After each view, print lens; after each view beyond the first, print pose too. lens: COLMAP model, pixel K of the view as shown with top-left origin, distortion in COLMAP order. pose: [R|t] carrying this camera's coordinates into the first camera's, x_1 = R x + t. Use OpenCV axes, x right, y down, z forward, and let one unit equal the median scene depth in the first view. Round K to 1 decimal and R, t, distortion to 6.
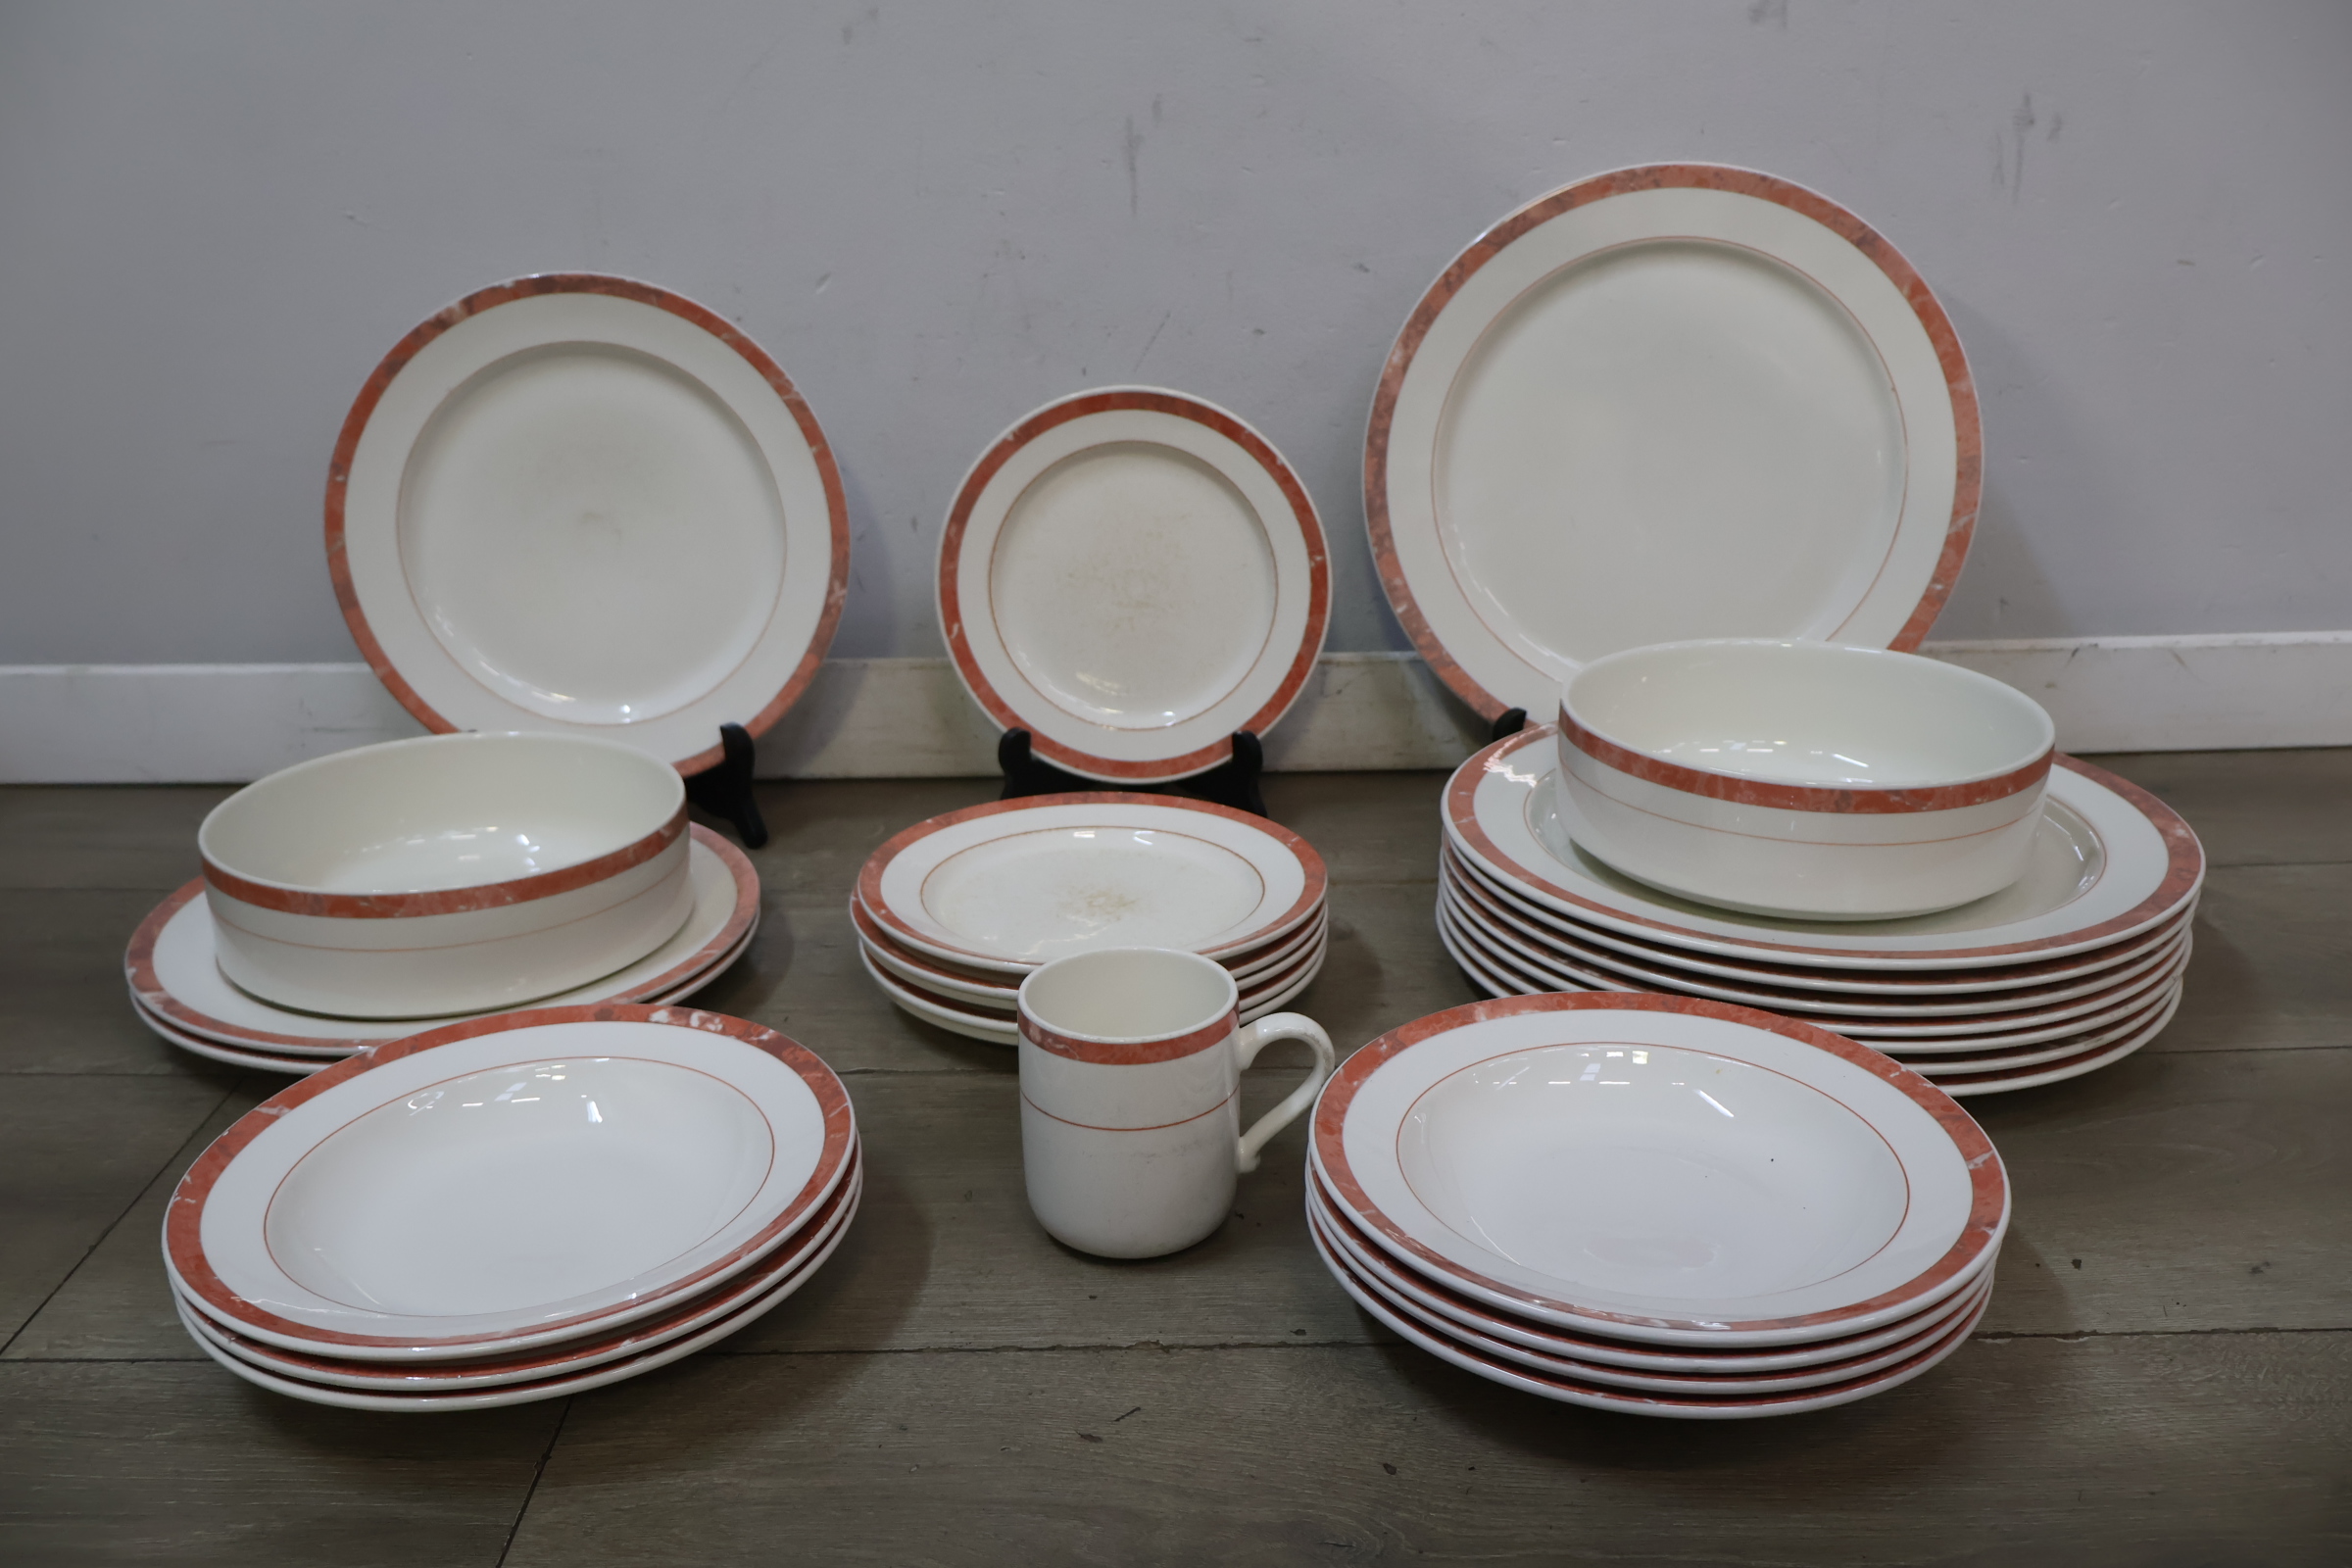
lens RADIAL K [[1999.6, 0, 1162.3], [0, 1999.6, 791.4], [0, 0, 1]] dist [0.008523, 0.004870]
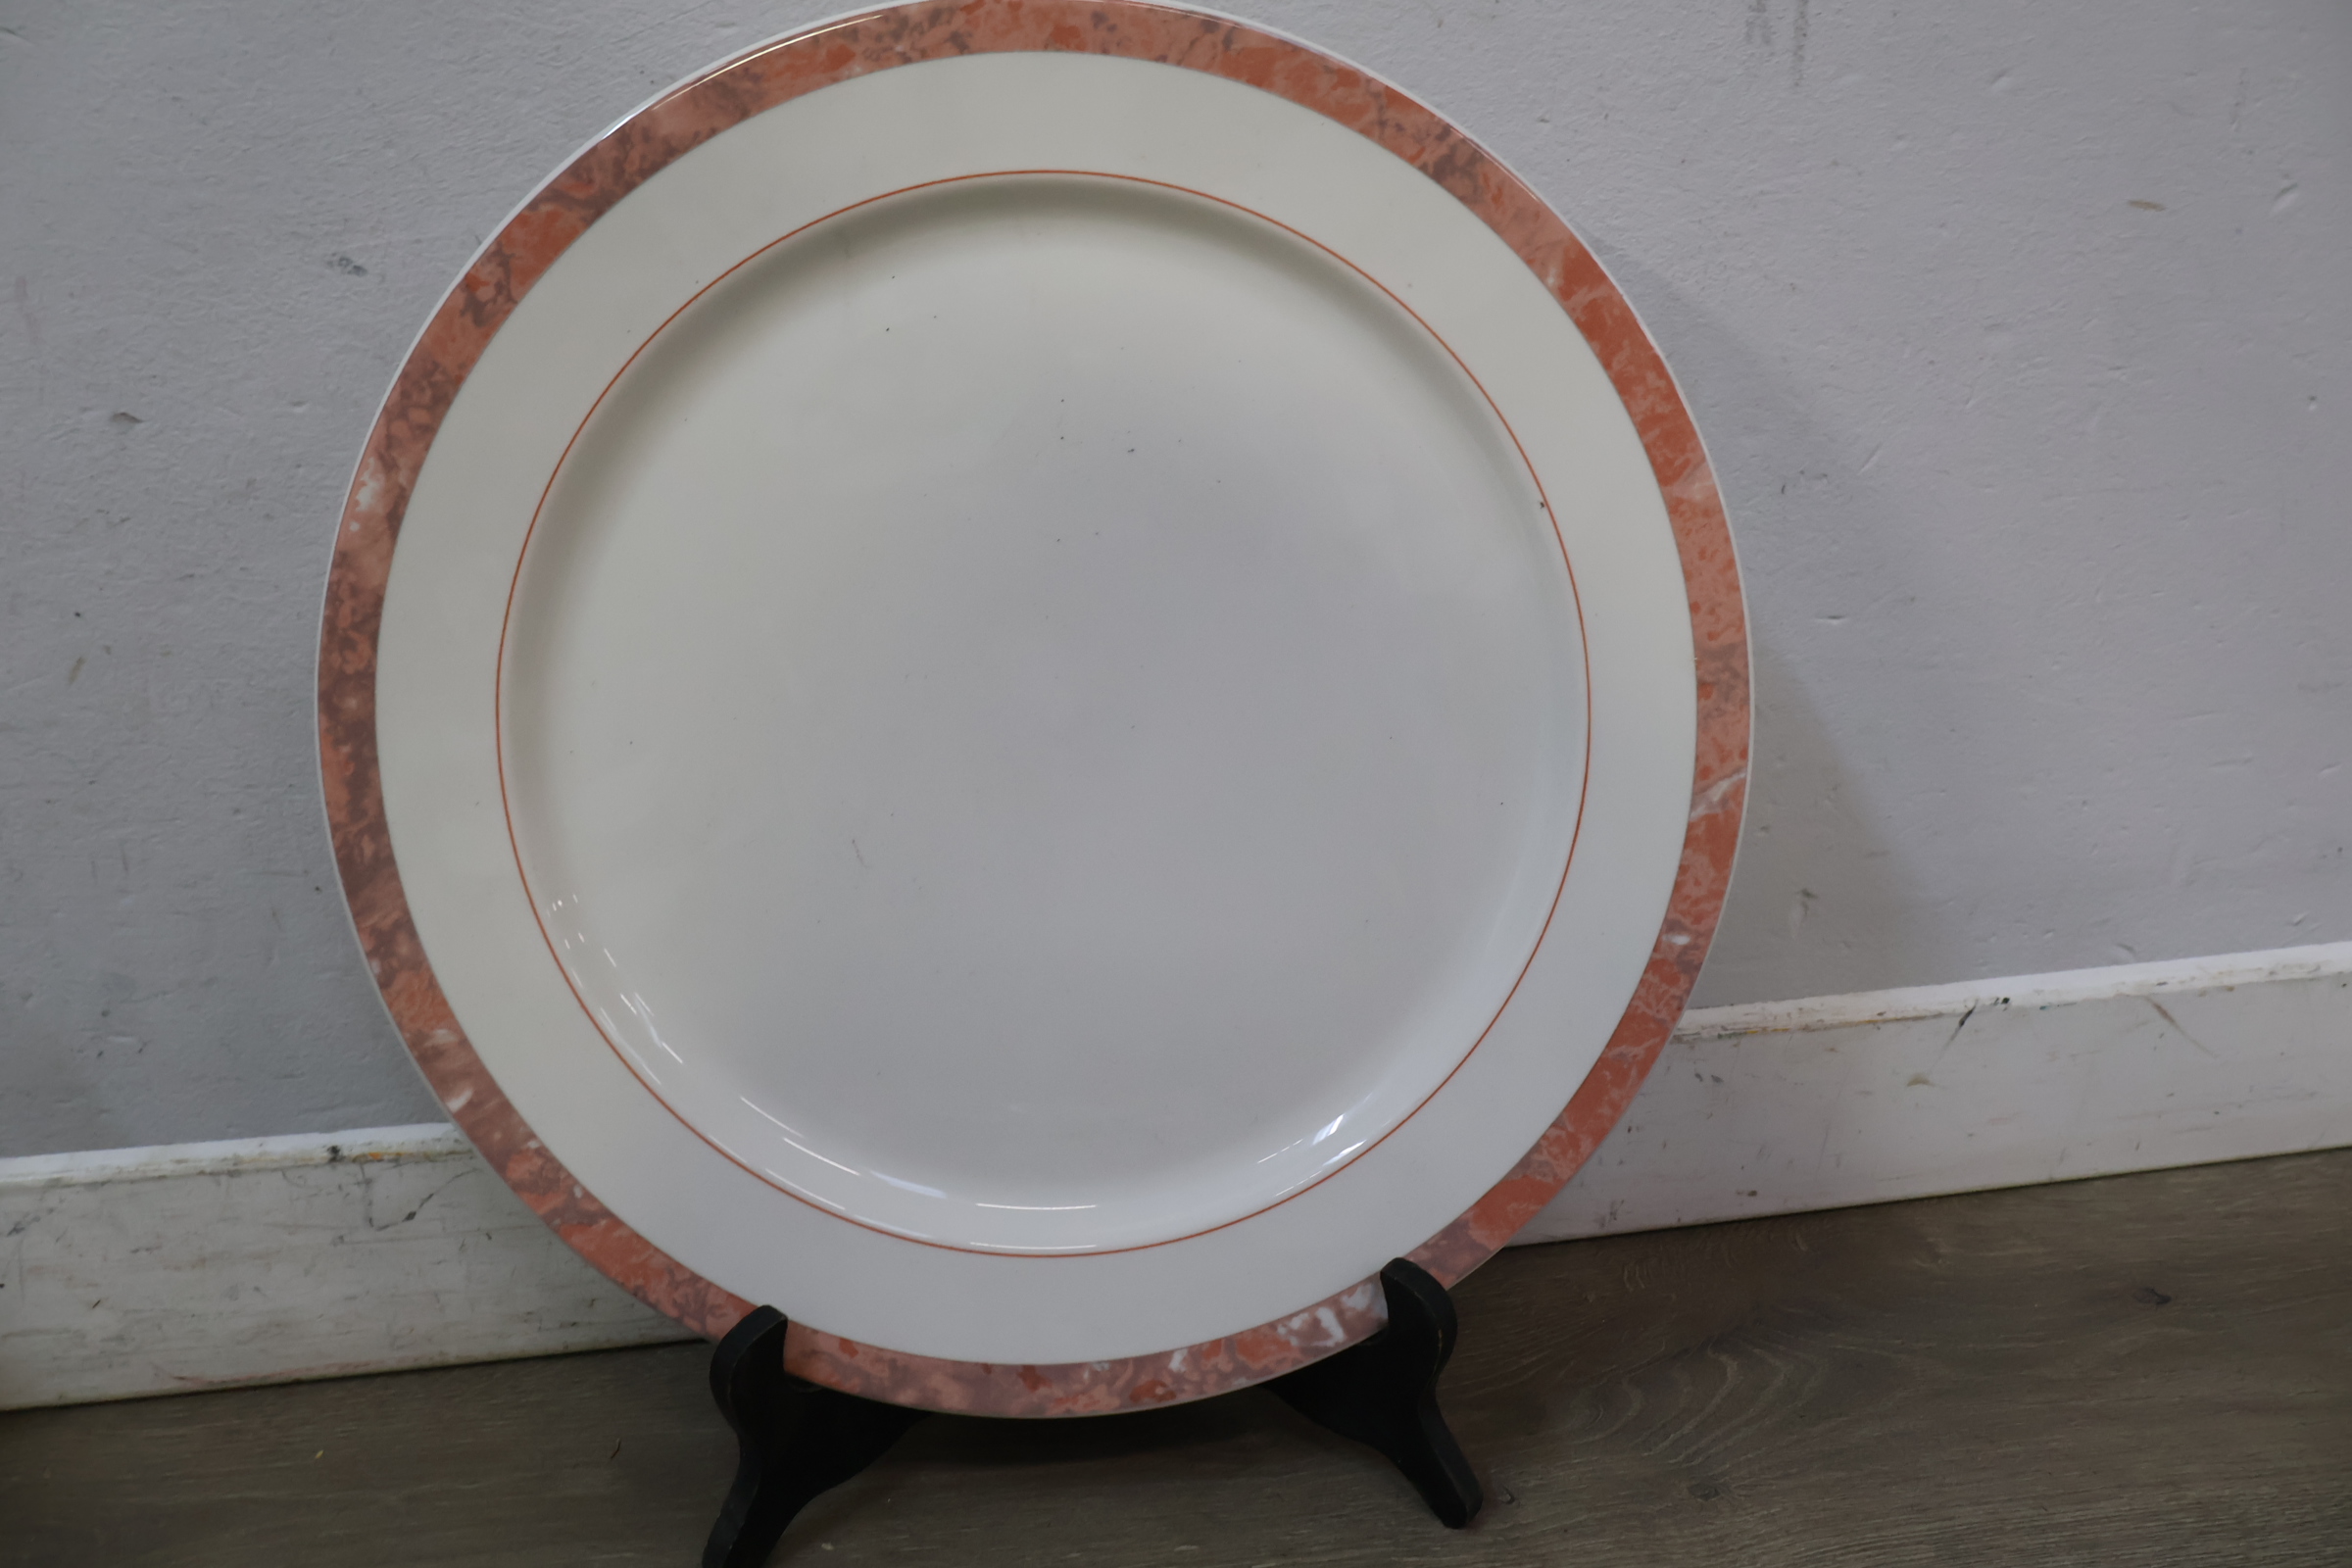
lens RADIAL K [[1999.6, 0, 1186.3], [0, 1999.6, 762.3], [0, 0, 1]] dist [0.008523, 0.004870]
pose [[0.973594, -0.095001, 0.207583, 0.196401], [0.093591, 0.995472, 0.016626, -0.161754], [-0.208222, 0.003241, 0.978076, 0.599596]]
